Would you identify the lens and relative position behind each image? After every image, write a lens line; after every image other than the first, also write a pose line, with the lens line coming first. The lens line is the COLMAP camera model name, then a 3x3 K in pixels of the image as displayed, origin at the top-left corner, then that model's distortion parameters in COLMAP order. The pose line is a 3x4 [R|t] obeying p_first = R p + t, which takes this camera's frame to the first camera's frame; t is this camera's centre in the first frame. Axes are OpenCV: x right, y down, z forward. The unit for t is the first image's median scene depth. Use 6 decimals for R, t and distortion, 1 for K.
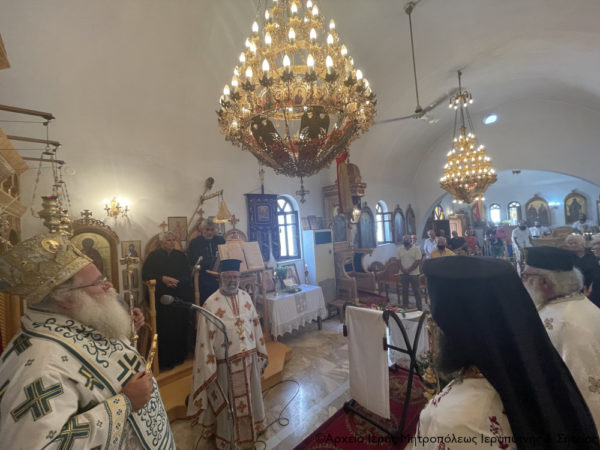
lens RADIAL K [[237.9, 0, 297.6], [0, 237.9, 227.8], [0, 0, 1]] dist [-0.009556, 0.000196]
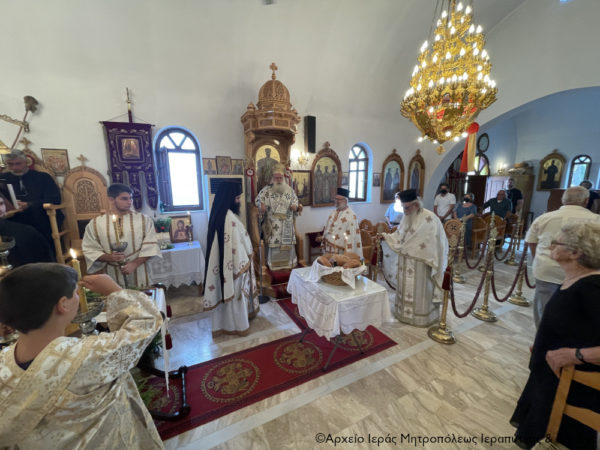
lens RADIAL K [[237.9, 0, 298.9], [0, 237.9, 219.1], [0, 0, 1]] dist [-0.009556, 0.000196]
pose [[0.958311, 0.114710, -0.261692, 0.585758], [-0.063363, 0.978387, 0.196833, -0.020911], [0.278615, -0.172046, 0.944867, 0.358688]]
